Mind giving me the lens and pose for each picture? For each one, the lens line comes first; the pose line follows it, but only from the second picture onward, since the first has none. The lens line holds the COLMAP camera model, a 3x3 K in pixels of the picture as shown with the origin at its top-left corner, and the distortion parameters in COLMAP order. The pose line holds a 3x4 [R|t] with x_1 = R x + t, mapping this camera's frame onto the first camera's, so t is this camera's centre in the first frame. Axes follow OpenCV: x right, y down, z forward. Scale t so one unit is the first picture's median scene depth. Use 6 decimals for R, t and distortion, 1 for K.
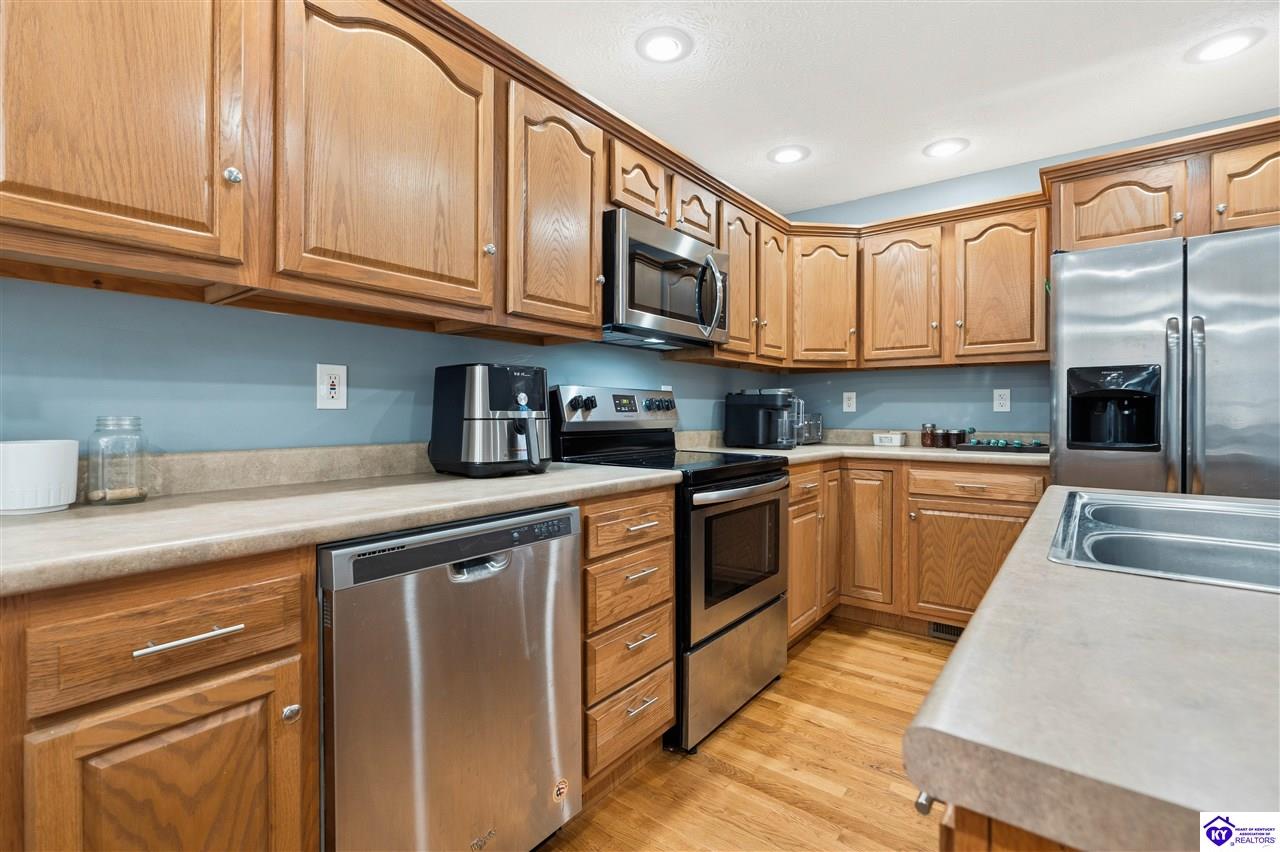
lens RADIAL K [[581.1, 0, 644.2], [0, 581.1, 416.5], [0, 0, 1]] dist [-0.003563, 0.001059]
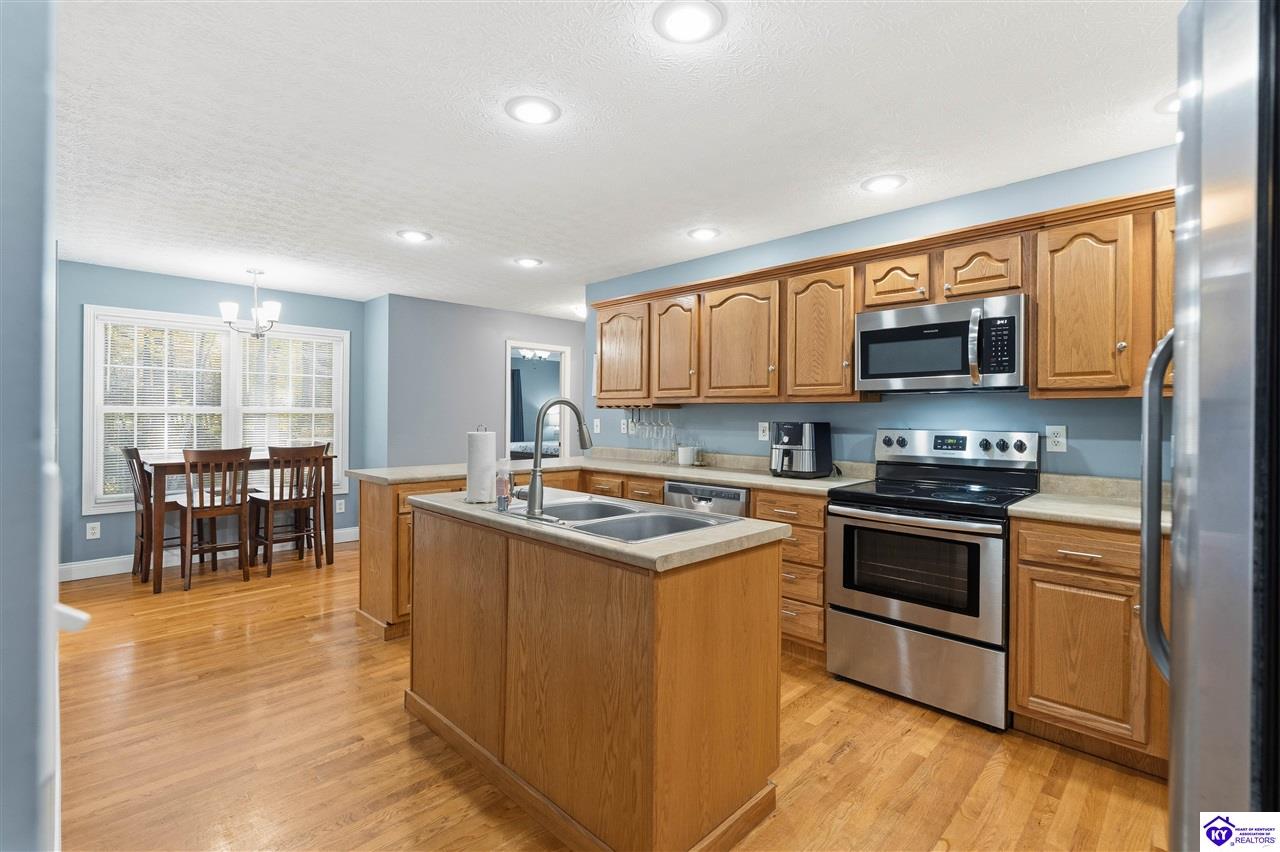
lens RADIAL K [[581.1, 0, 636.6], [0, 581.1, 418.2], [0, 0, 1]] dist [-0.003563, 0.001059]
pose [[-0.133059, 0.003866, -0.991101, 1.378471], [-0.010437, 0.999931, 0.005301, -0.081377], [0.991053, 0.011050, -0.133009, 0.574729]]
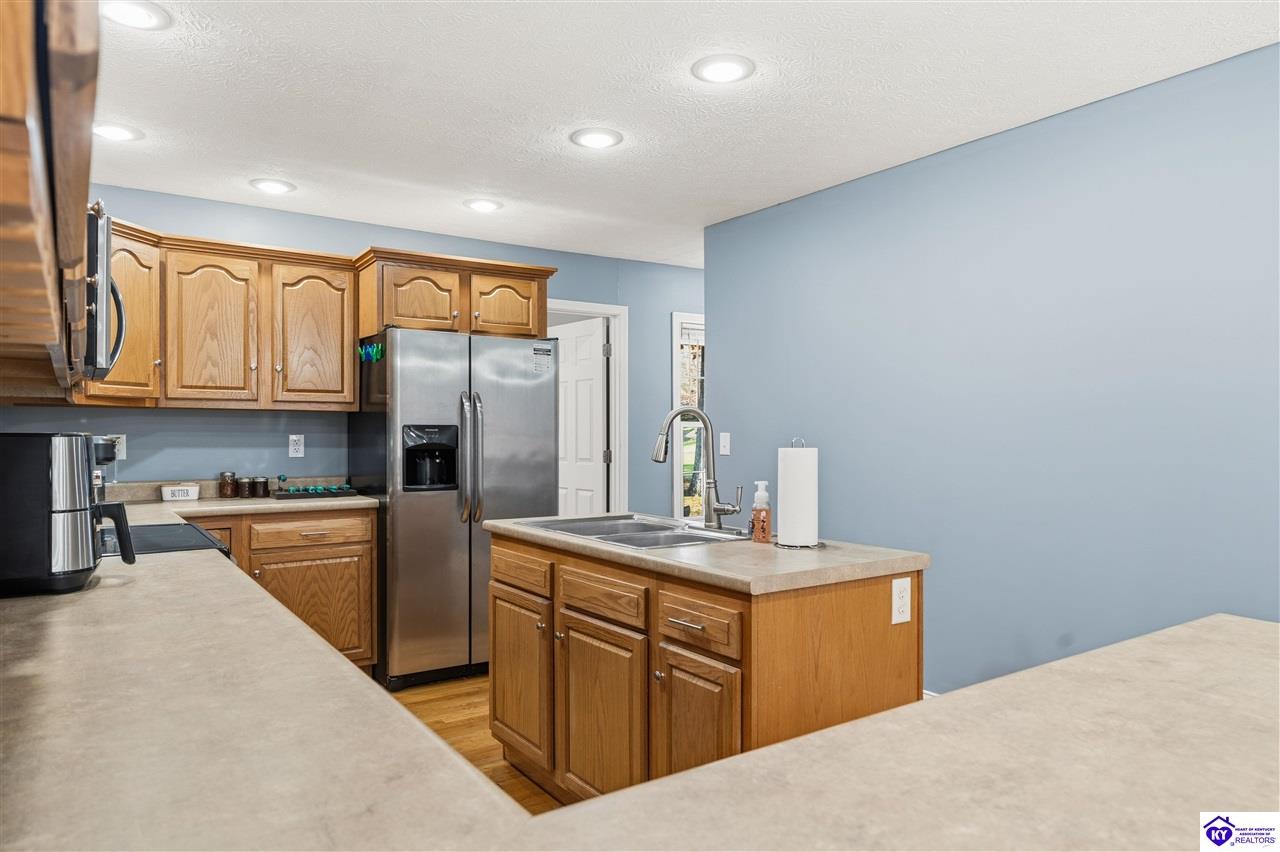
lens RADIAL K [[812.3, 0, 643.6], [0, 812.3, 429.2], [0, 0, 1]] dist [0.001845, 0.001230]
pose [[0.308138, 0.004672, 0.951330, -0.747871], [0.003515, 0.999976, -0.006049, -0.064584], [-0.951335, 0.005208, 0.308114, 0.002707]]
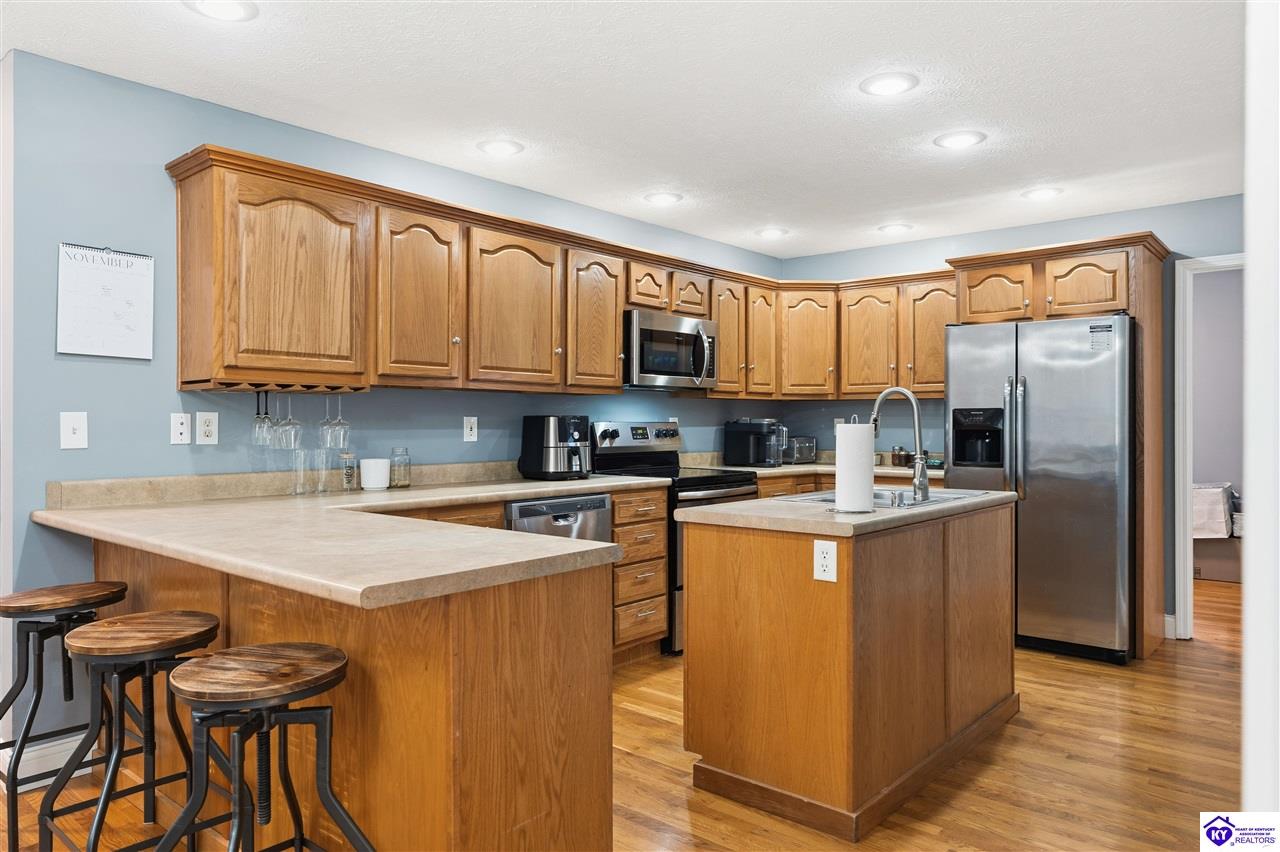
lens RADIAL K [[850.8, 0, 648.2], [0, 850.8, 423.1], [0, 0, 1]] dist [-0.007079, 0.006665]
pose [[0.998816, -0.000896, -0.048648, 0.095290], [0.000711, 0.999992, -0.003817, -0.042783], [0.048651, 0.003778, 0.998809, -1.135814]]
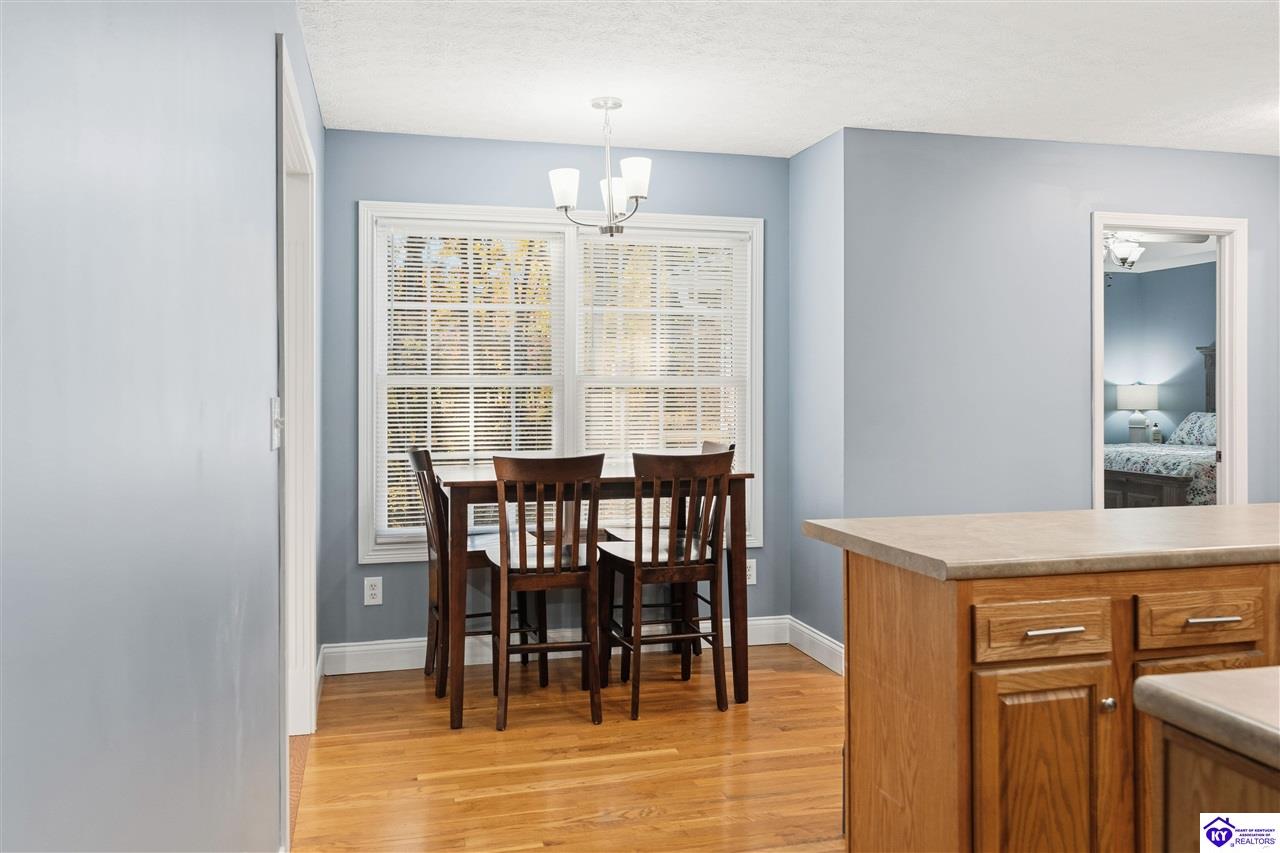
lens RADIAL K [[1049.8, 0, 637.7], [0, 1049.8, 417.8], [0, 0, 1]] dist [0.041858, 0.005318]
pose [[-0.621399, 0.021764, -0.783192, 0.909601], [-0.002205, 0.999562, 0.029526, -0.070551], [0.783491, 0.020074, -0.621079, 0.122087]]
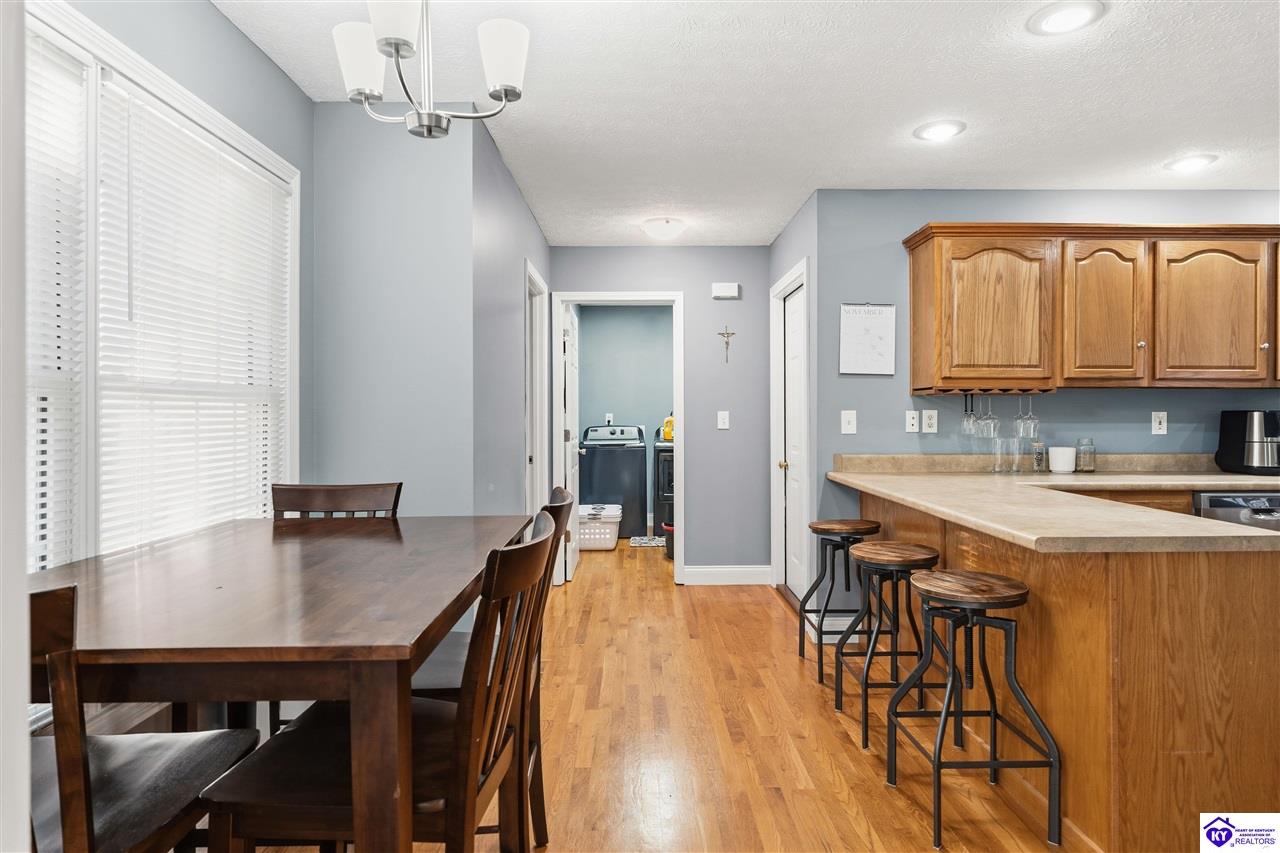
lens RADIAL K [[721.5, 0, 646.2], [0, 721.5, 413.4], [0, 0, 1]] dist [0.003806, 0.000211]
pose [[0.623813, 0.000200, -0.781574, 0.204488], [-0.002498, 0.999995, -0.001738, -0.054209], [0.781570, 0.003036, 0.623811, -1.340557]]
